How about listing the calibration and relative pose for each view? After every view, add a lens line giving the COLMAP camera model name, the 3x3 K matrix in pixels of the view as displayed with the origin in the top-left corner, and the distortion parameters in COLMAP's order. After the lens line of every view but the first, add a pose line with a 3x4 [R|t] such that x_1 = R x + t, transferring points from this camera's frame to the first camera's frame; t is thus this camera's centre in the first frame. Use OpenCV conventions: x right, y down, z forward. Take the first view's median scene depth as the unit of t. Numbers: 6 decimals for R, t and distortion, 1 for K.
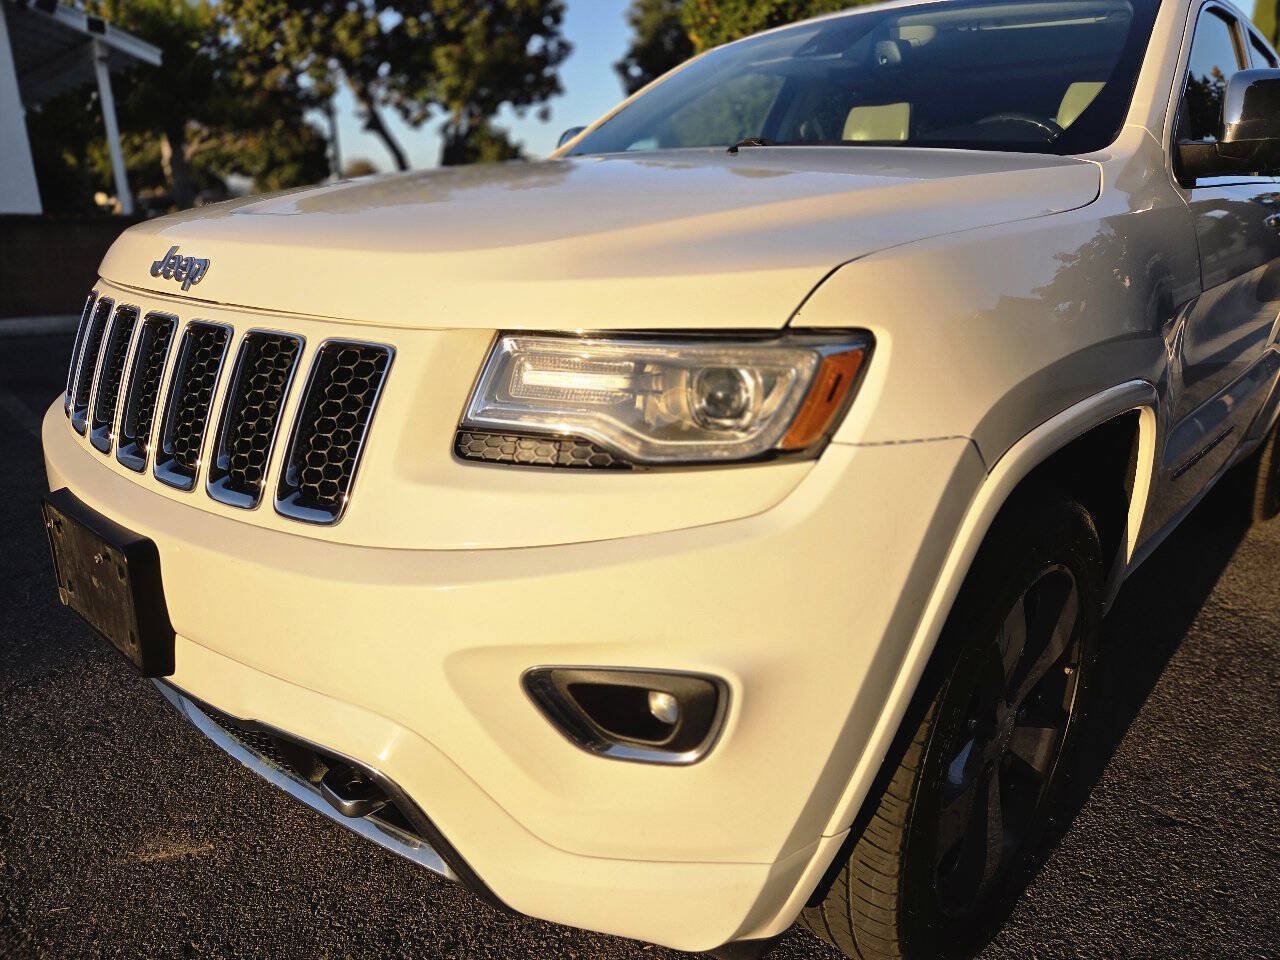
lens RADIAL K [[850.3, 0, 643.4], [0, 850.3, 487.6], [0, 0, 1]] dist [0.072377, -0.055428]
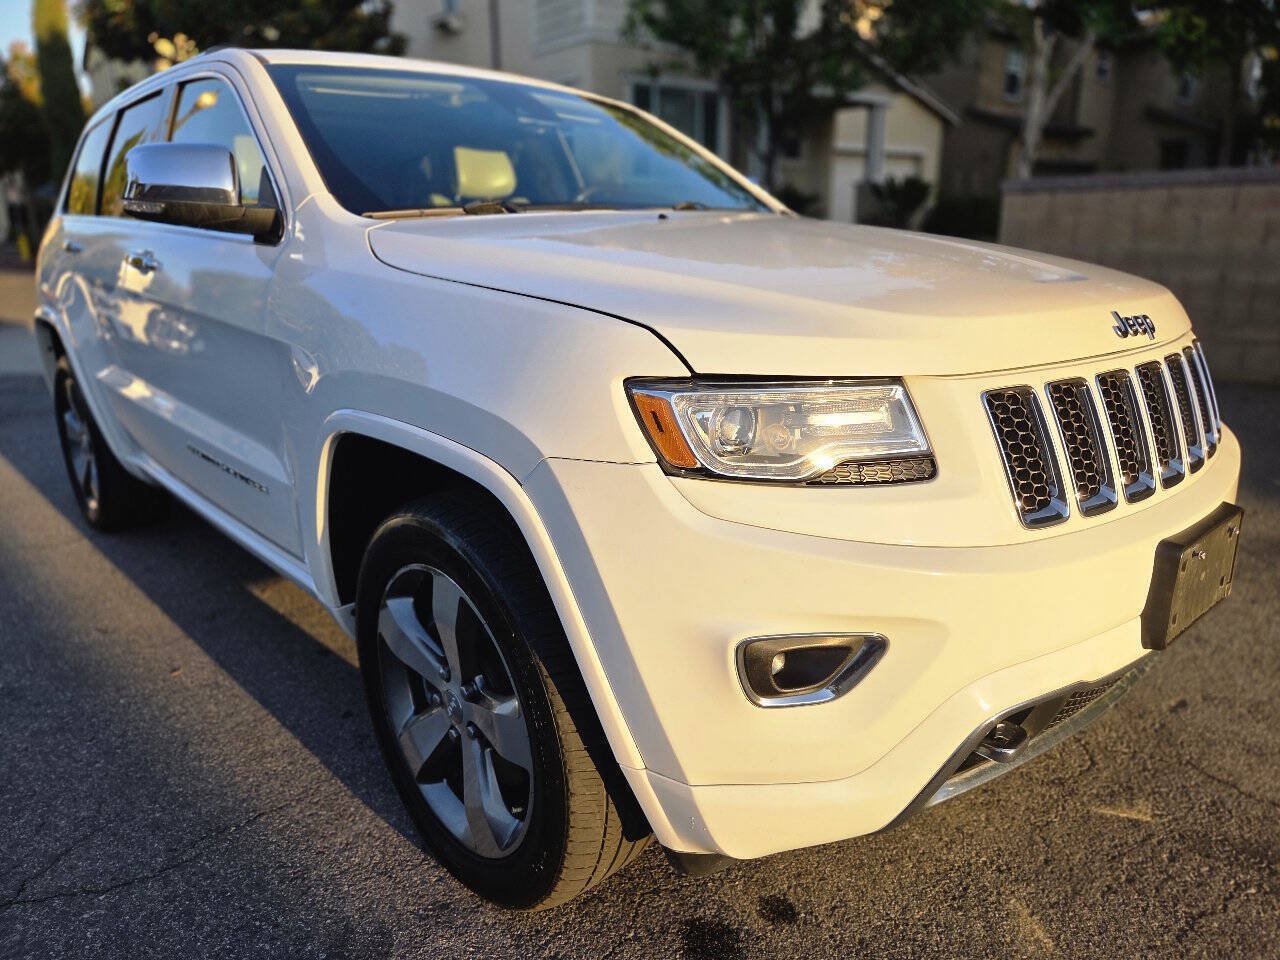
lens RADIAL K [[850.9, 0, 646.0], [0, 850.9, 495.1], [0, 0, 1]] dist [0.077460, -0.064769]
pose [[0.106458, -0.290838, 0.950831, -1.378481], [0.300907, 0.920849, 0.247977, -0.404579], [-0.947693, 0.259712, 0.185547, 1.103378]]
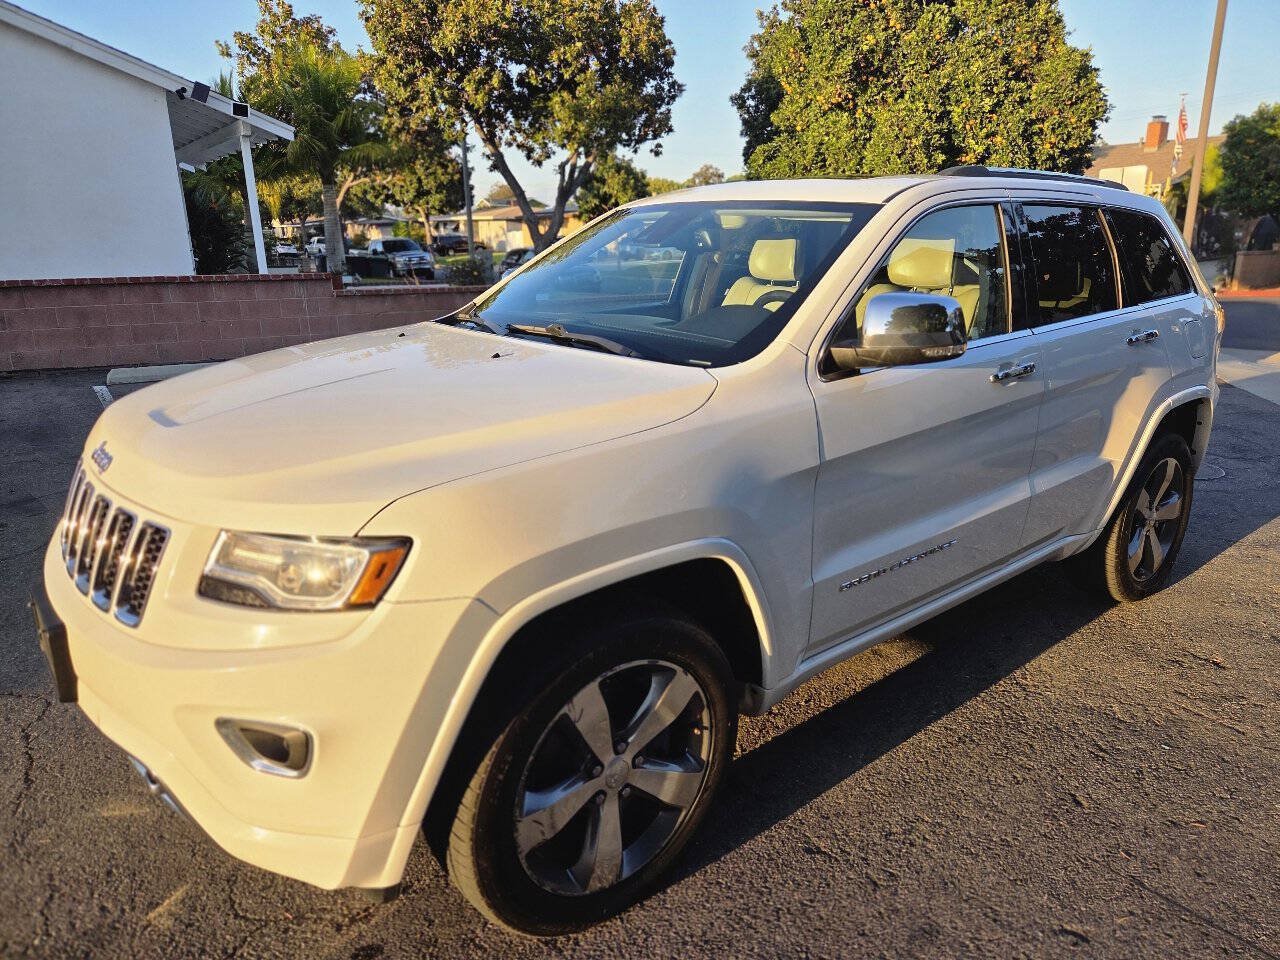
lens RADIAL K [[846.1, 0, 646.3], [0, 846.1, 479.4], [0, 0, 1]] dist [0.073638, -0.054998]
pose [[0.989387, 0.031979, -0.141741, 0.551623], [-0.035409, 0.999136, -0.021744, -0.156164], [0.140923, 0.026532, 0.989665, -0.375688]]
